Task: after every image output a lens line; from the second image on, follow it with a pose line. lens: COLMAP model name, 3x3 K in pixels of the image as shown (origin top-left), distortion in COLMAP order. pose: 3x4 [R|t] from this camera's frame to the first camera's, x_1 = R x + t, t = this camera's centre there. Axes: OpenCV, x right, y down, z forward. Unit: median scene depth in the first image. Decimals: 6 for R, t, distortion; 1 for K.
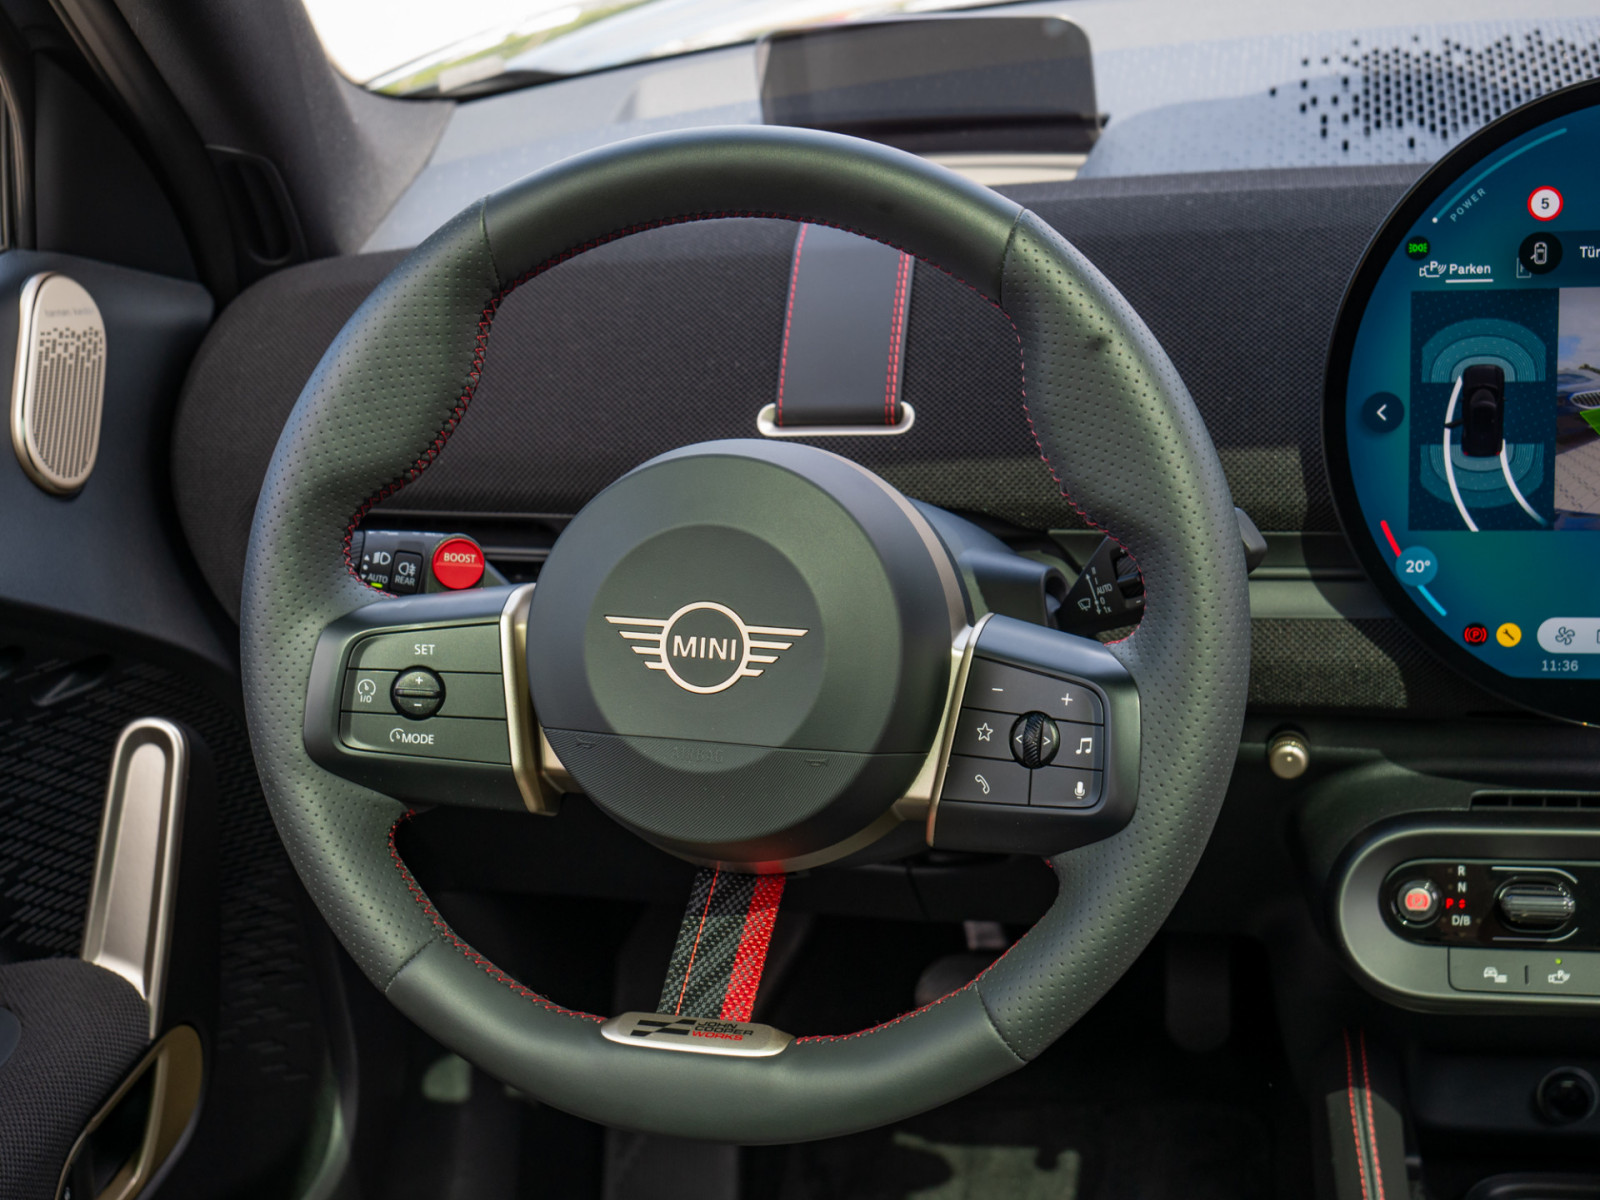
lens RADIAL K [[2451.4, 0, 796.4], [0, 2451.4, 602.9], [0, 0, 1]] dist [0.006835, 0.000000]
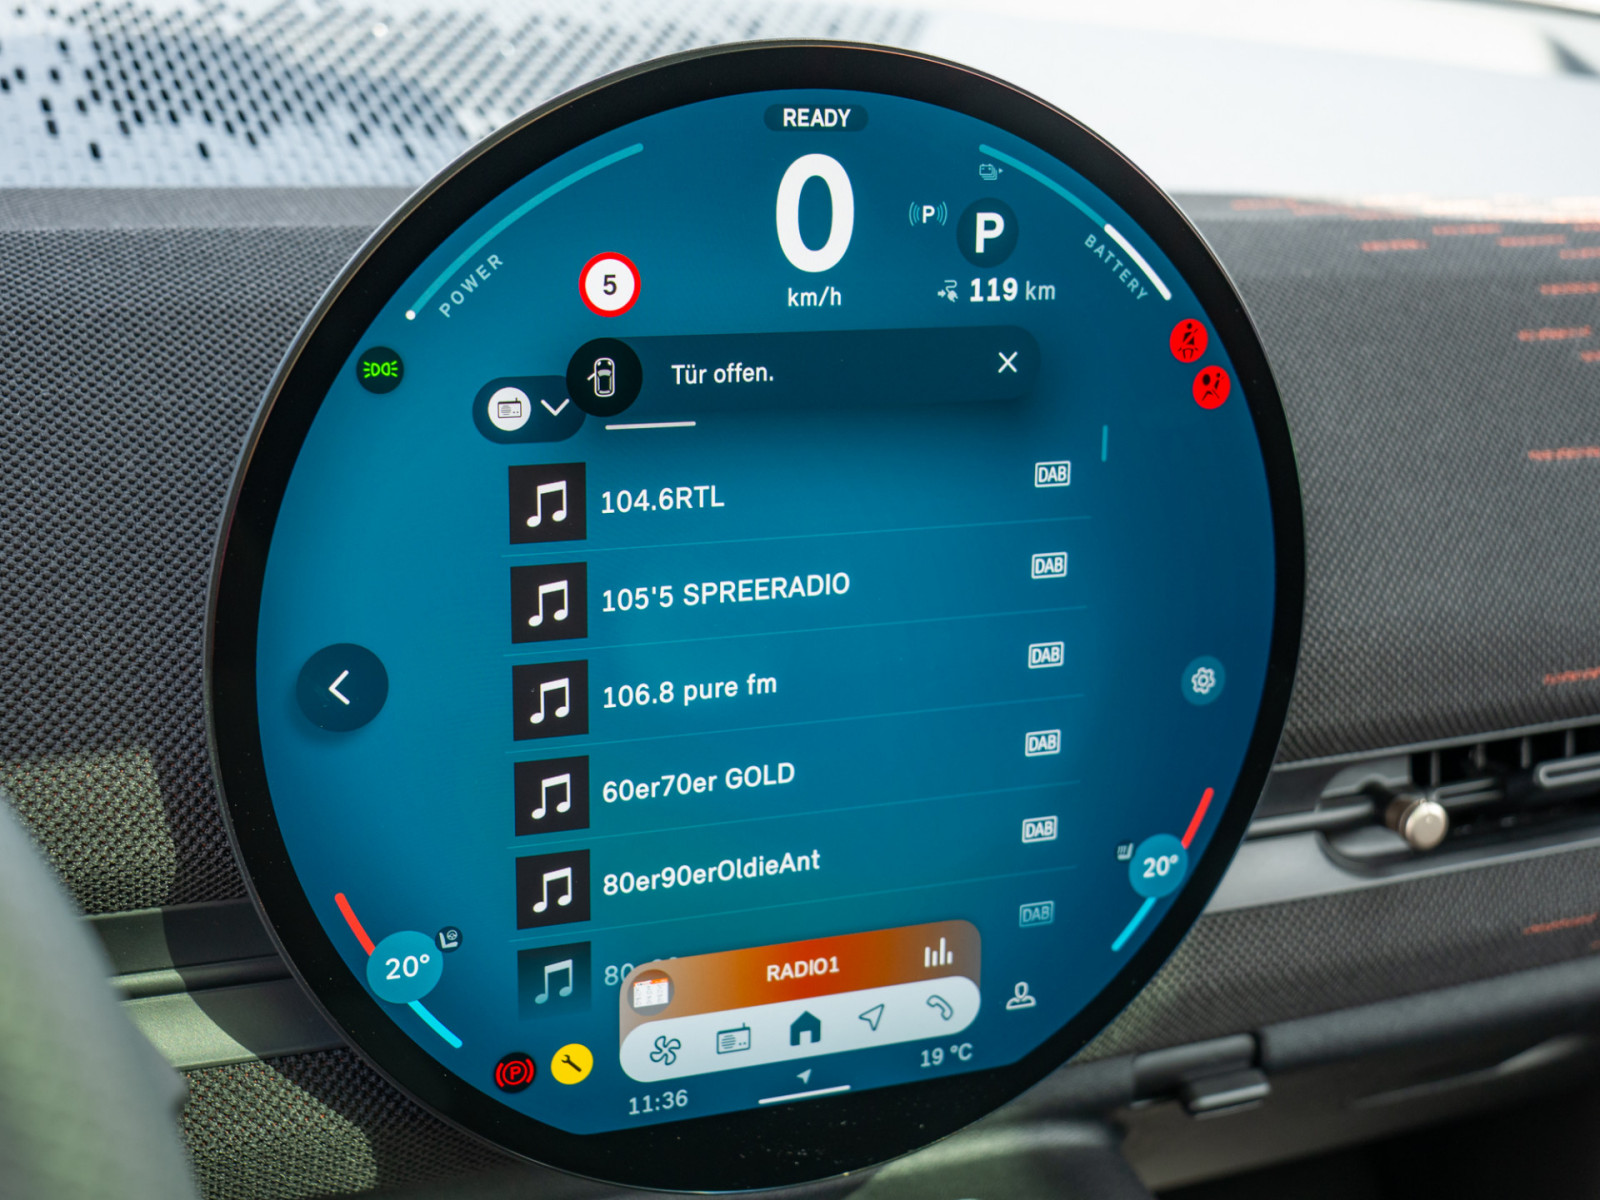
lens RADIAL K [[2232.1, 0, 799.5], [0, 2232.1, 615.0], [0, 0, 1]] dist [0.004251, 0.000000]
pose [[0.822226, -0.085668, 0.562677, 0.058100], [0.071031, 0.996324, 0.047896, -0.105991], [-0.564712, 0.000586, 0.825288, 0.548414]]
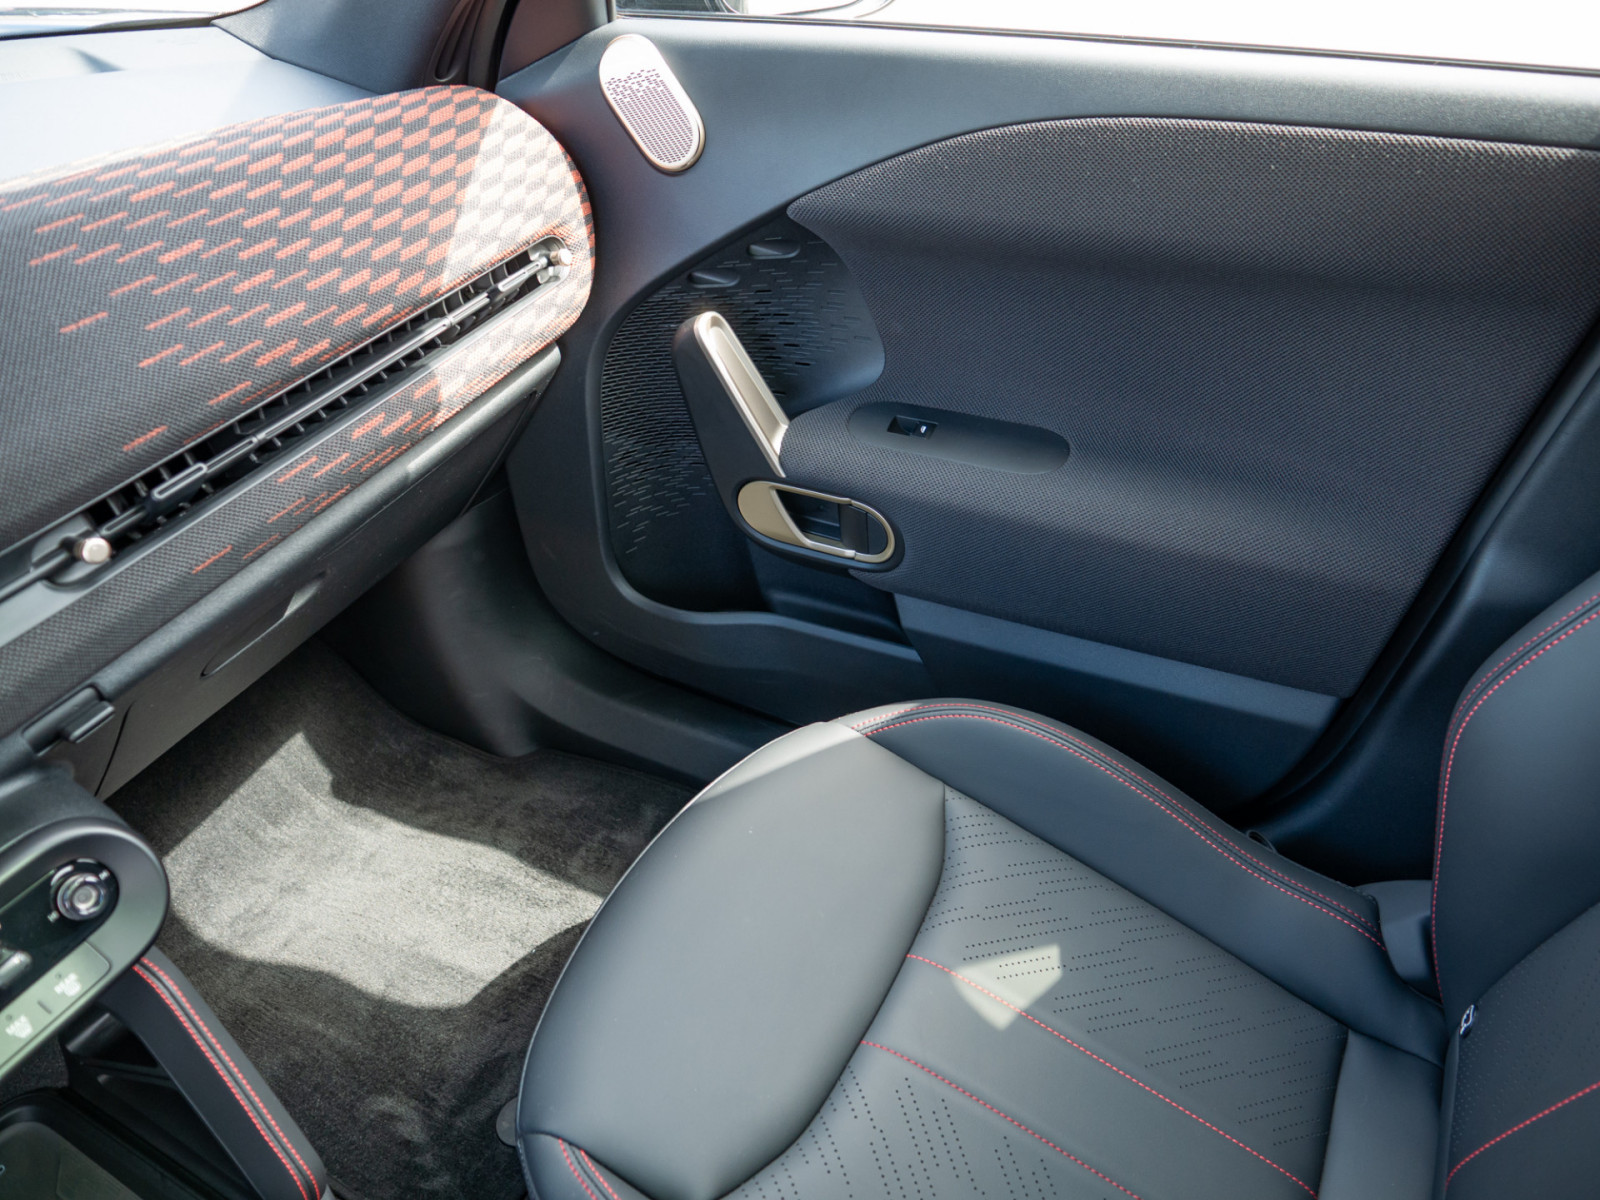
lens RADIAL K [[1129.7, 0, 794.7], [0, 1129.7, 609.4], [0, 0, 1]] dist [-0.055334, 0.020924]
pose [[0.280087, -0.521727, 0.805824, 0.172759], [0.365405, 0.834175, 0.413076, -0.084372], [-0.887711, 0.178755, 0.424283, 0.421530]]
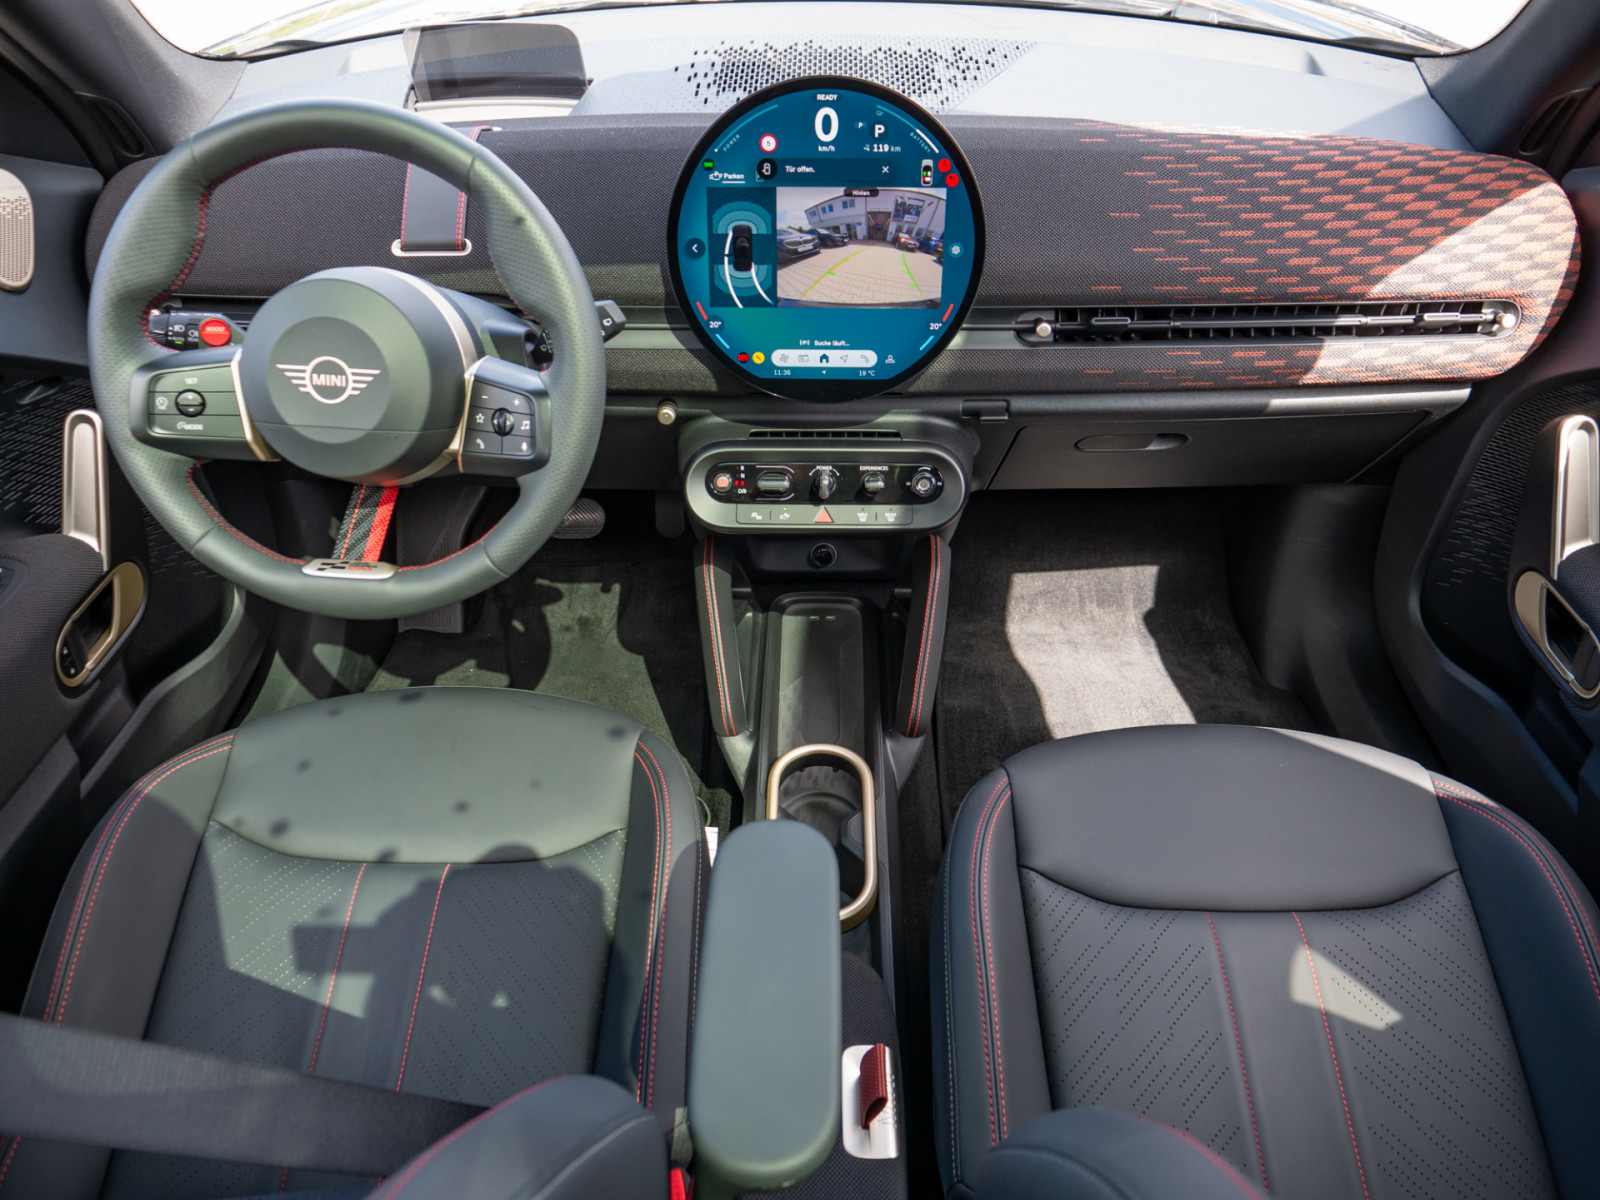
lens RADIAL K [[1129.7, 0, 802.9], [0, 1129.7, 602.7], [0, 0, 1]] dist [-0.055334, 0.020924]
pose [[0.980460, -0.052223, 0.189661, 0.130836], [0.000681, 0.965015, 0.262194, -0.037084], [-0.196718, -0.256941, 0.946194, 0.021221]]
